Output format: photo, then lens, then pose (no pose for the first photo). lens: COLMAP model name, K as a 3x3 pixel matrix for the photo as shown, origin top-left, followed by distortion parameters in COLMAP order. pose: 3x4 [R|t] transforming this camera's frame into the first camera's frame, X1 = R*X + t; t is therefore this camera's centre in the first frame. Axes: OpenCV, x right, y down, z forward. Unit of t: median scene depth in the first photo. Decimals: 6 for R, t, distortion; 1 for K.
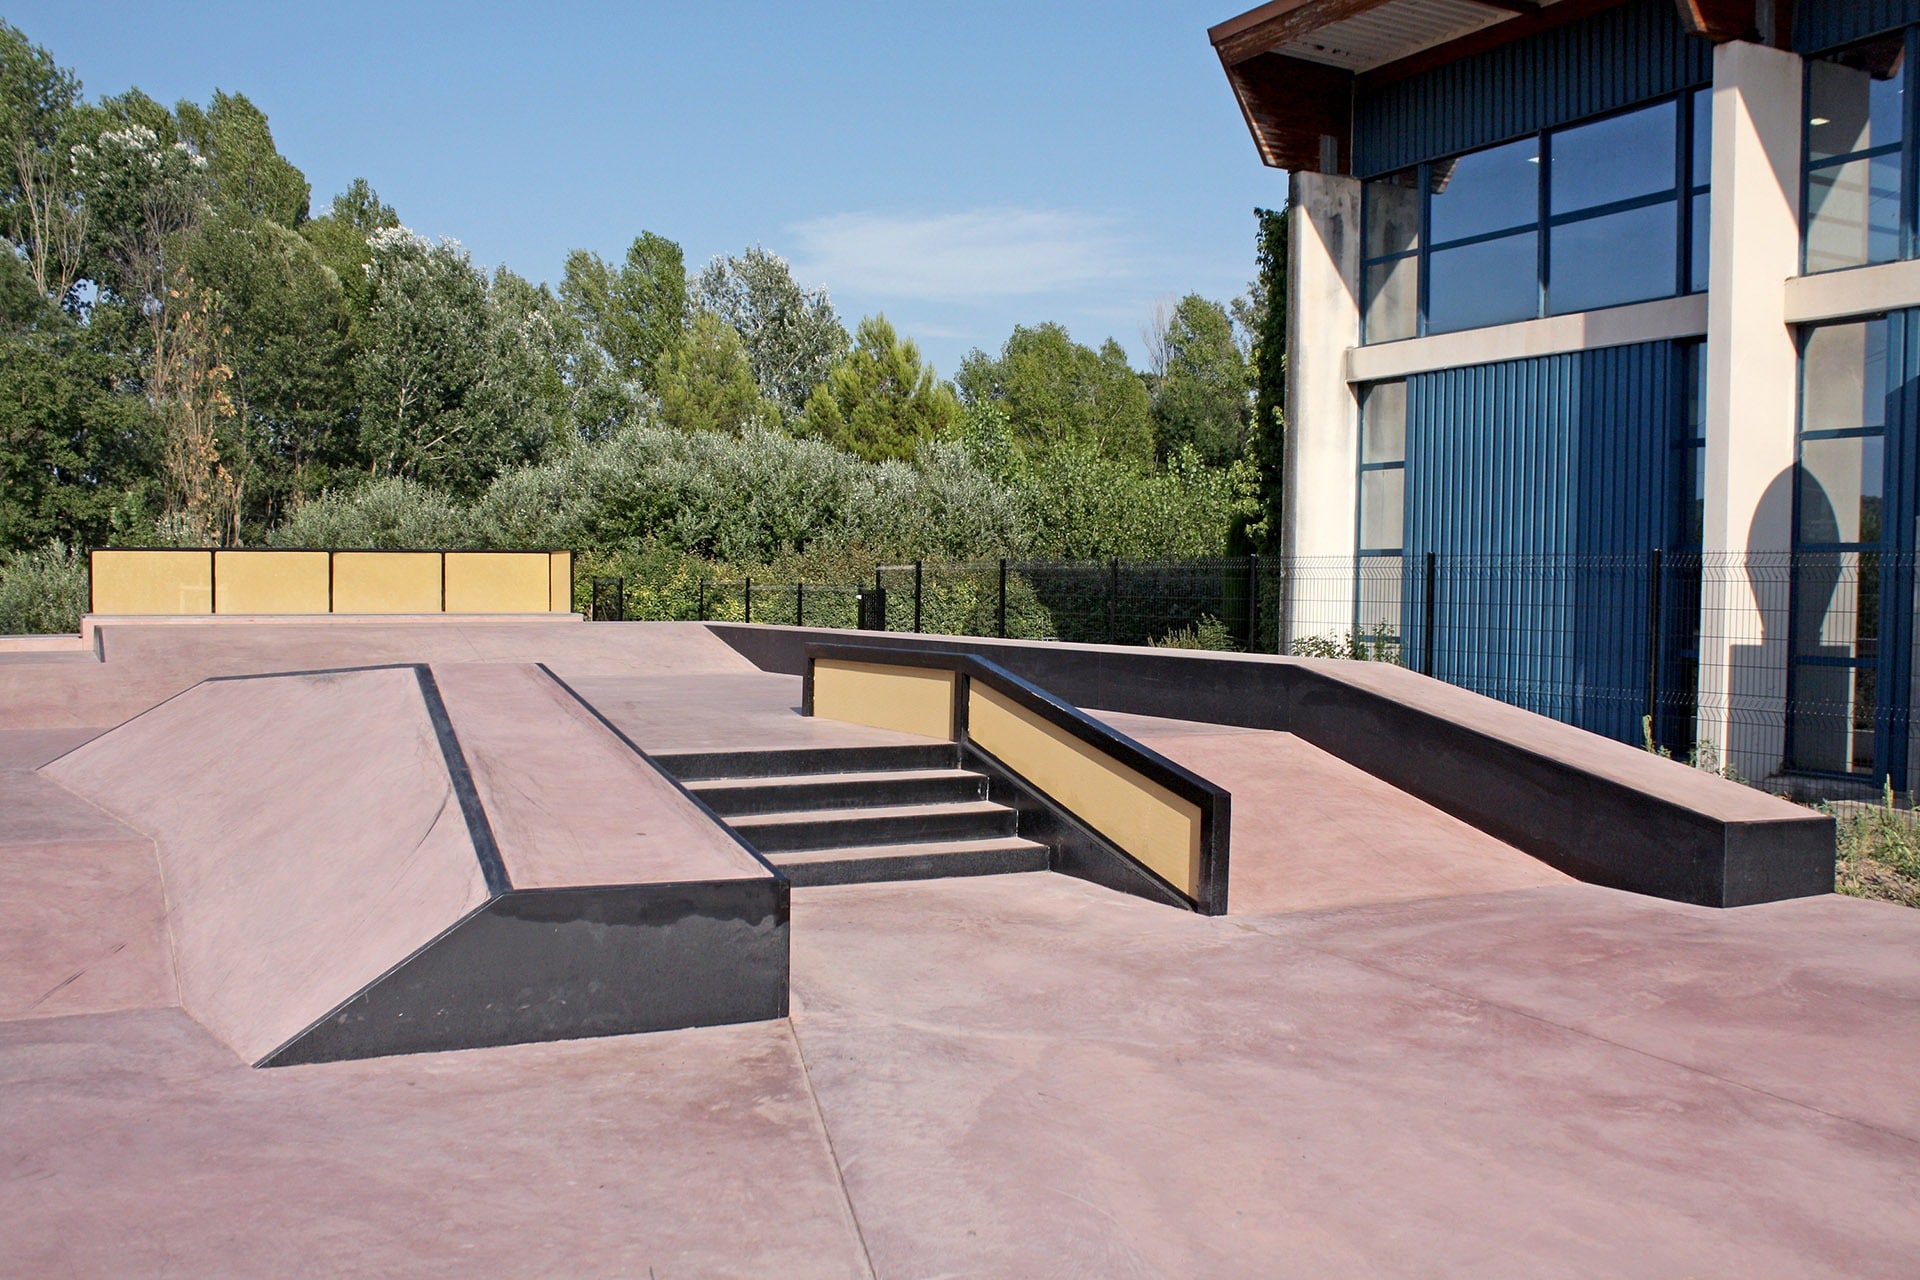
lens RADIAL K [[1846.6, 0, 960.0], [0, 1846.6, 640.0], [0, 0, 1]] dist [-0.004608, 0.016415]
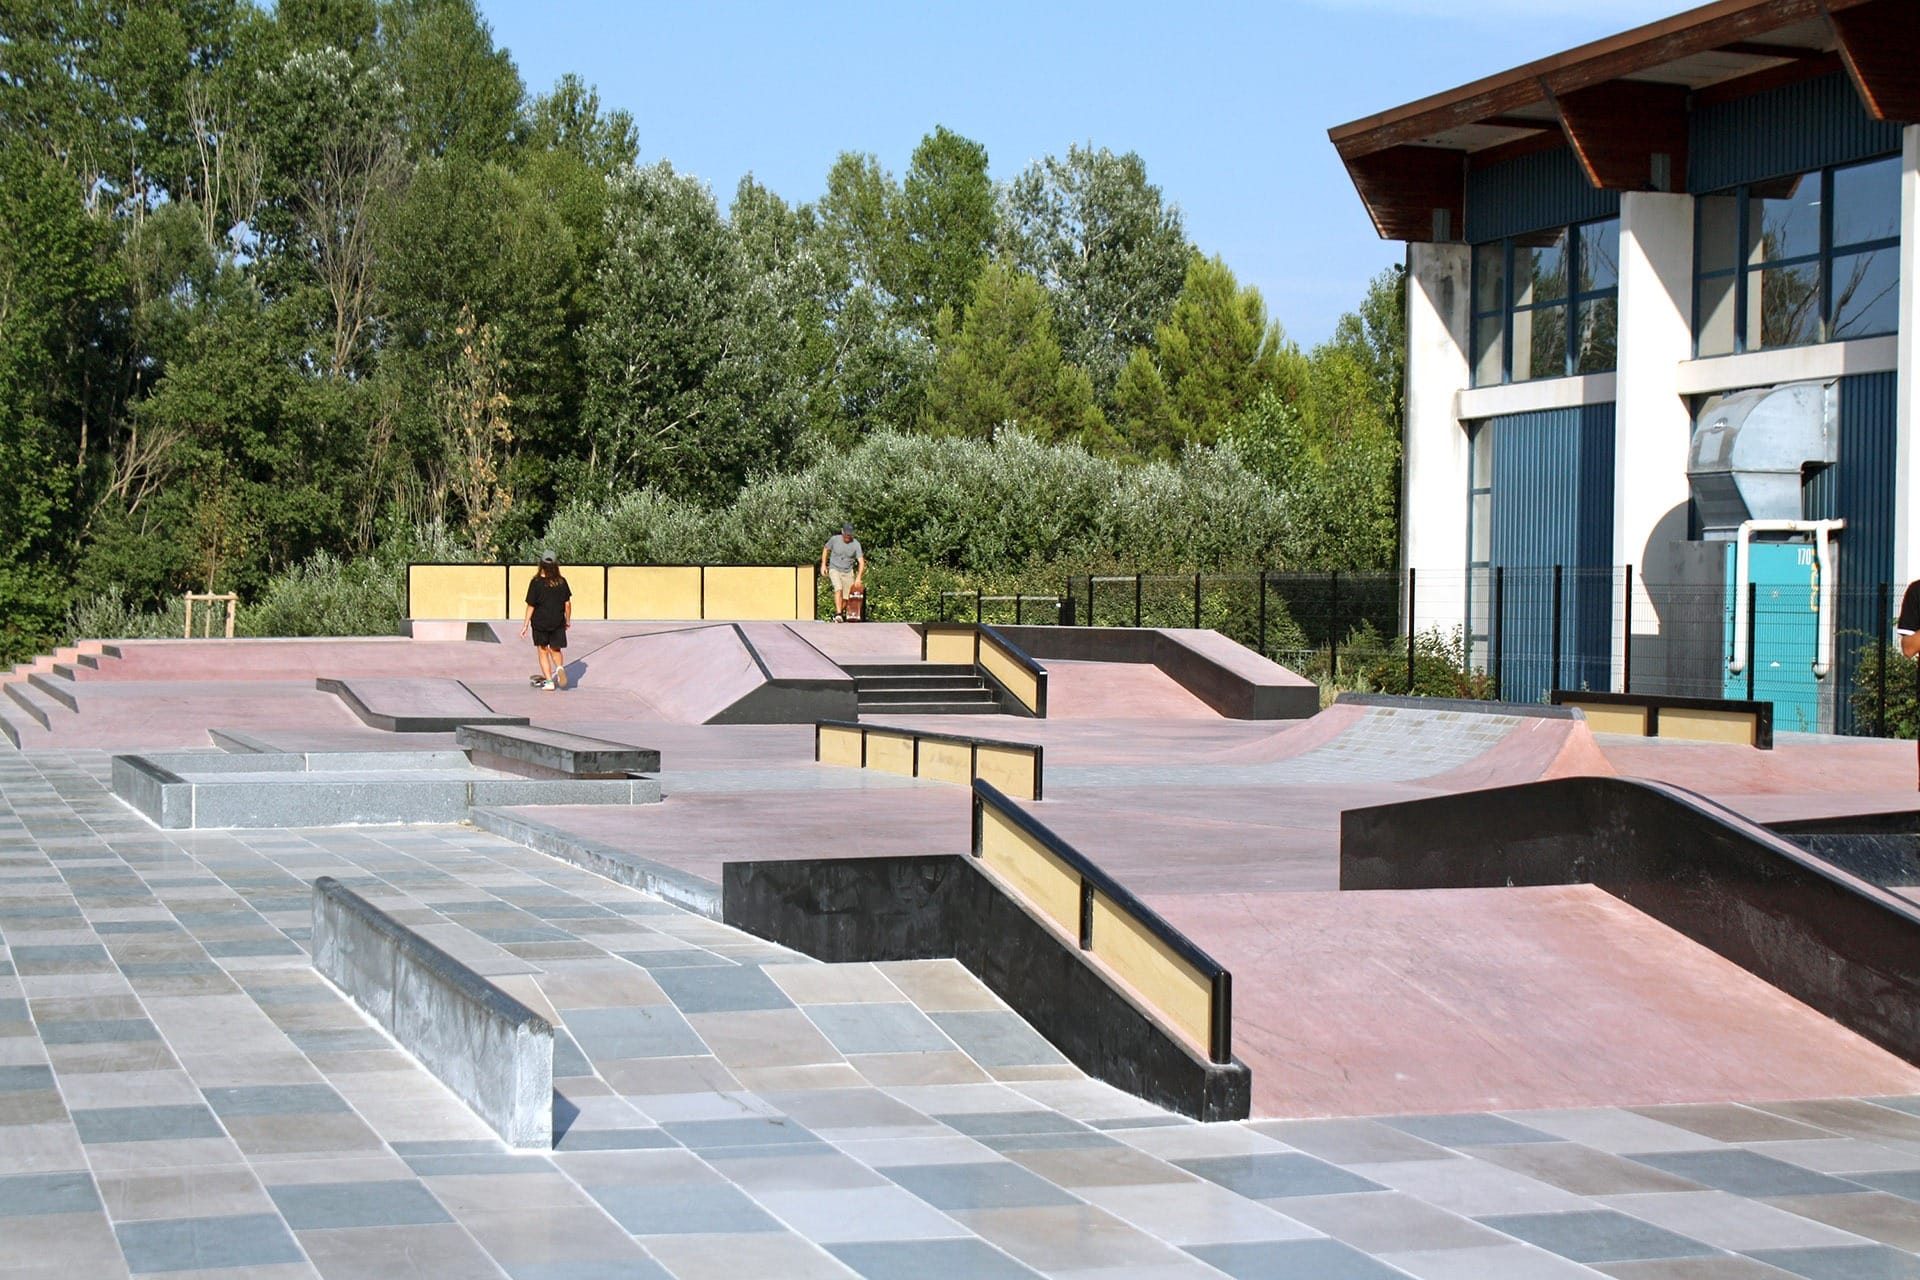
lens RADIAL K [[3474.4, 0, 960.0], [0, 3474.4, 640.0], [0, 0, 1]] dist [-0.336242, 12.423591]
pose [[0.983993, 0.000265, -0.178205, 0.194556], [-0.004067, 0.999772, -0.020968, 0.031845], [0.178159, 0.021358, 0.983770, -0.813968]]
